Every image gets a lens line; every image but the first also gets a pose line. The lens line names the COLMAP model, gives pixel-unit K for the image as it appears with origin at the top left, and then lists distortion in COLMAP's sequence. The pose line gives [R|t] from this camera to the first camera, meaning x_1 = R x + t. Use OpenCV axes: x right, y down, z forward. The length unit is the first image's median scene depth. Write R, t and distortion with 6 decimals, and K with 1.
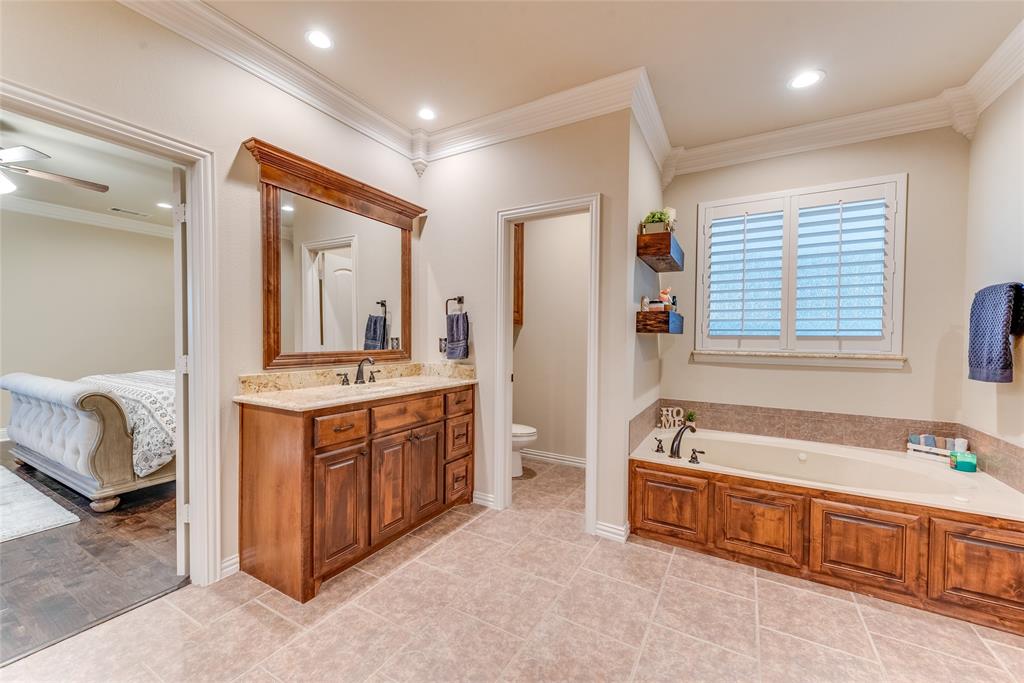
lens RADIAL K [[400.6, 0, 515.3], [0, 400.6, 345.0], [0, 0, 1]] dist [0.017796, -0.005276]
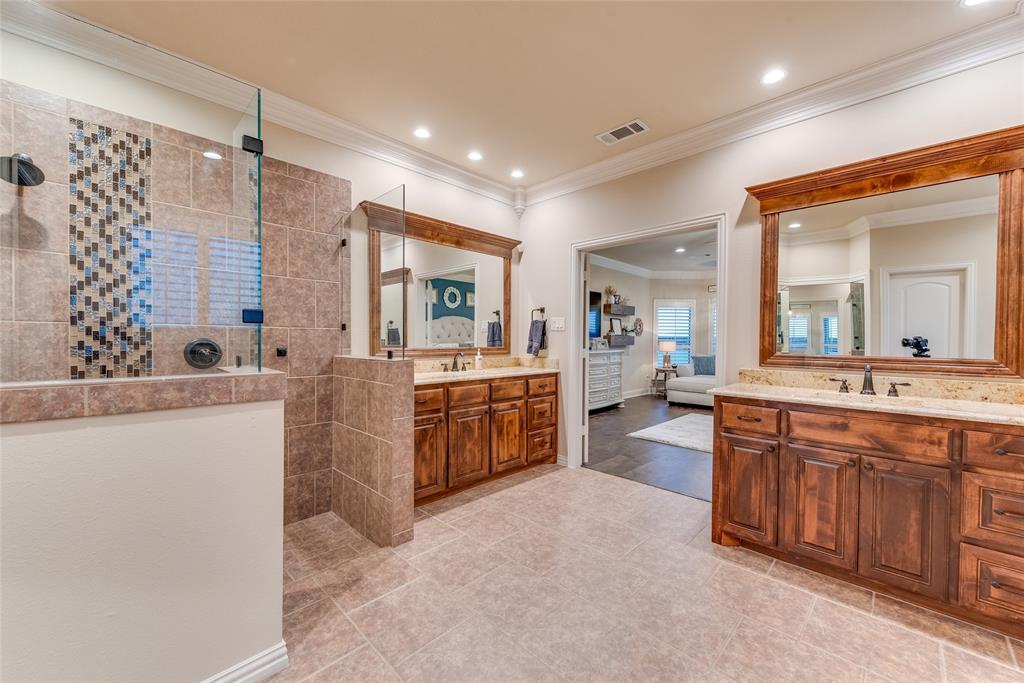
lens RADIAL K [[400.6, 0, 515.3], [0, 400.6, 345.0], [0, 0, 1]] dist [0.017796, -0.005276]
pose [[-0.253516, 0.005164, -0.967317, 0.755071], [-0.030914, 0.999432, 0.013437, 0.002968], [0.966837, 0.033310, -0.253212, 0.579319]]
